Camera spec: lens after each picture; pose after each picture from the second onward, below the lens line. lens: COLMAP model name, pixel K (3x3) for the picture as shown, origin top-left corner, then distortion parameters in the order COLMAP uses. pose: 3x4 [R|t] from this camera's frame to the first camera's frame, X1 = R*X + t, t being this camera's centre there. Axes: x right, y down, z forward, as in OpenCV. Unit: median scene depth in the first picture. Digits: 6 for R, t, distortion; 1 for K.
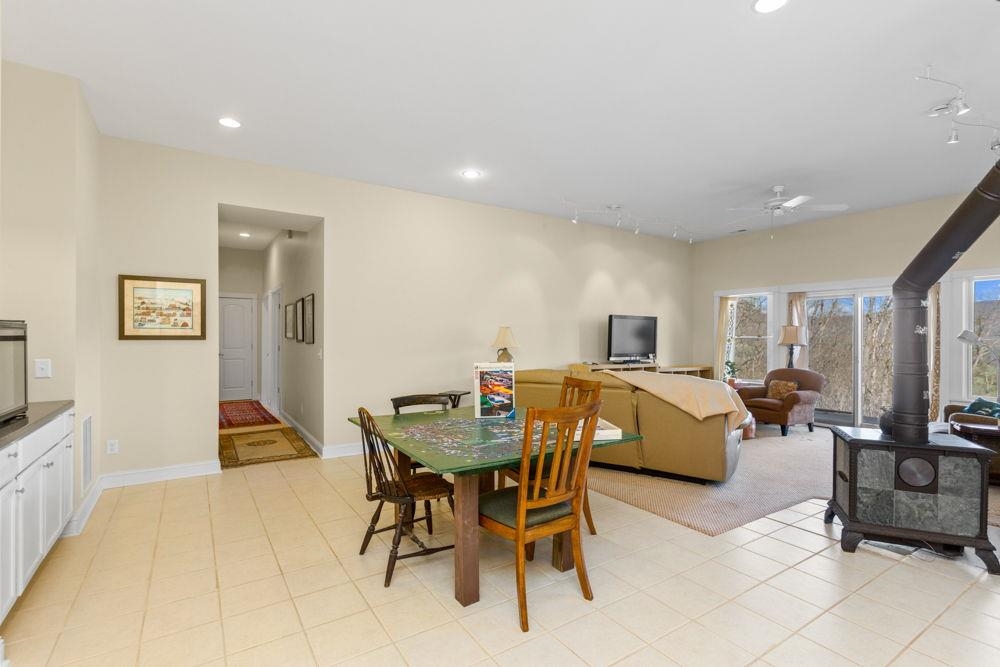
lens RADIAL K [[485.8, 0, 508.6], [0, 485.8, 335.8], [0, 0, 1]] dist [-0.001929, 0.001172]
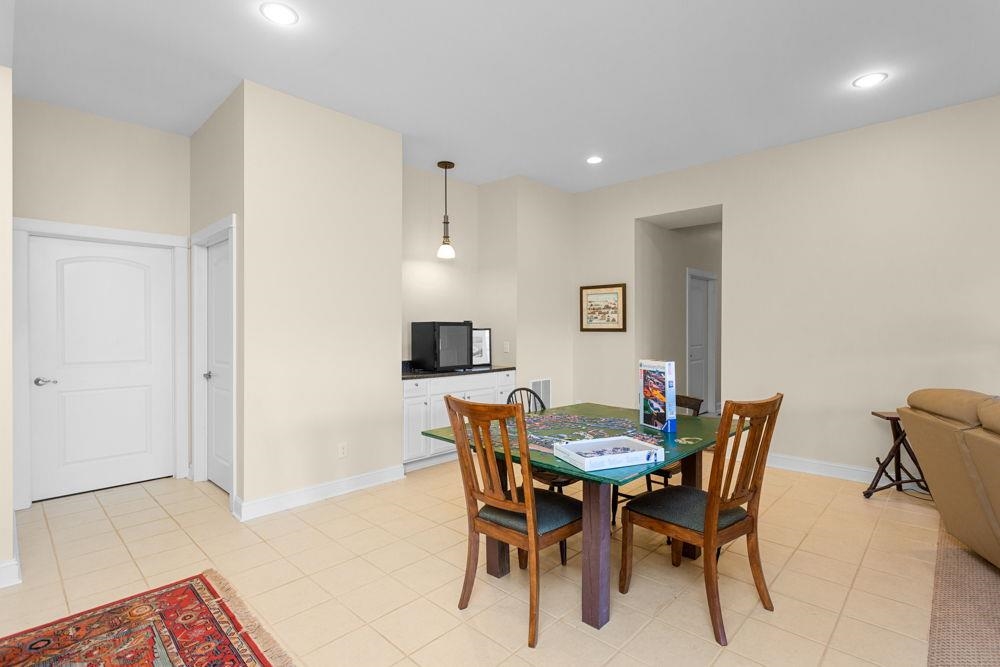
lens RADIAL K [[485.8, 0, 495.7], [0, 485.8, 327.3], [0, 0, 1]] dist [-0.001929, 0.001172]
pose [[0.206212, -0.006632, -0.978485, 0.551880], [0.006928, 0.999962, -0.005317, 0.001099], [0.978483, -0.005683, 0.206250, 0.440587]]
